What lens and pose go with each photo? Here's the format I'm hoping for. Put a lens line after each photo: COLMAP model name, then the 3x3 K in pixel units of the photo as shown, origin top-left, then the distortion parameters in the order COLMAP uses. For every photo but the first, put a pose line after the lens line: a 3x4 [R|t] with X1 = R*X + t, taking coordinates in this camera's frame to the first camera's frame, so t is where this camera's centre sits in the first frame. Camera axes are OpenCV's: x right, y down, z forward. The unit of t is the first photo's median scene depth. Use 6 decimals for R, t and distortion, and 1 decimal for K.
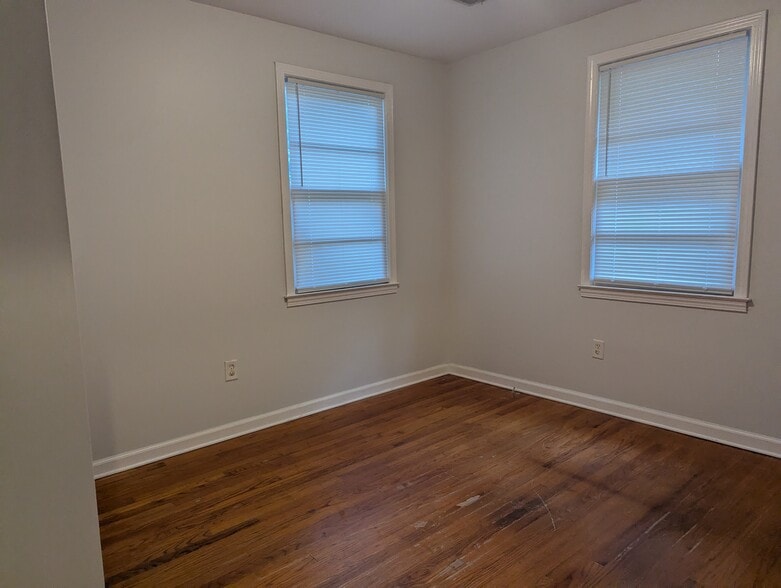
lens RADIAL K [[556.5, 0, 380.2], [0, 556.5, 292.6], [0, 0, 1]] dist [0.035532, -0.004412]
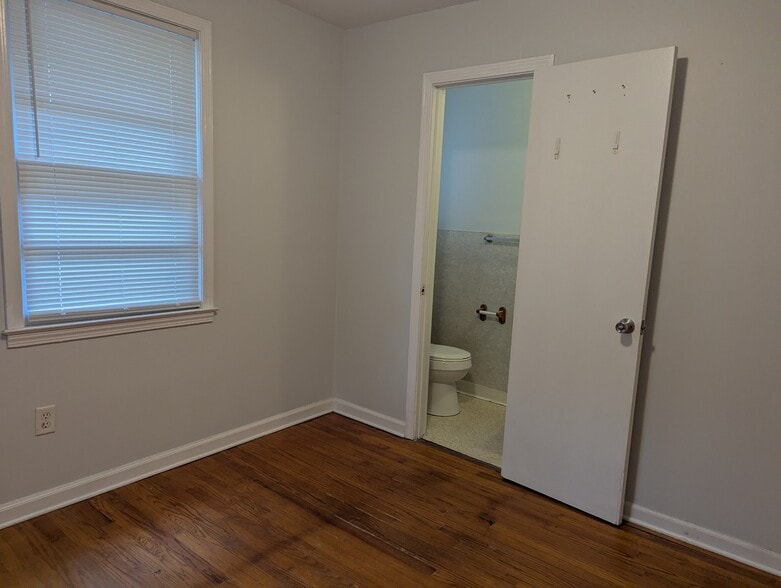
lens RADIAL K [[566.6, 0, 390.5], [0, 566.6, 294.0], [0, 0, 1]] dist [0.036849, -0.000792]
pose [[-0.197556, -0.123456, 0.972487, -0.391180], [0.074275, 0.987301, 0.140425, -0.129854], [-0.977474, 0.099973, -0.185878, 0.840012]]
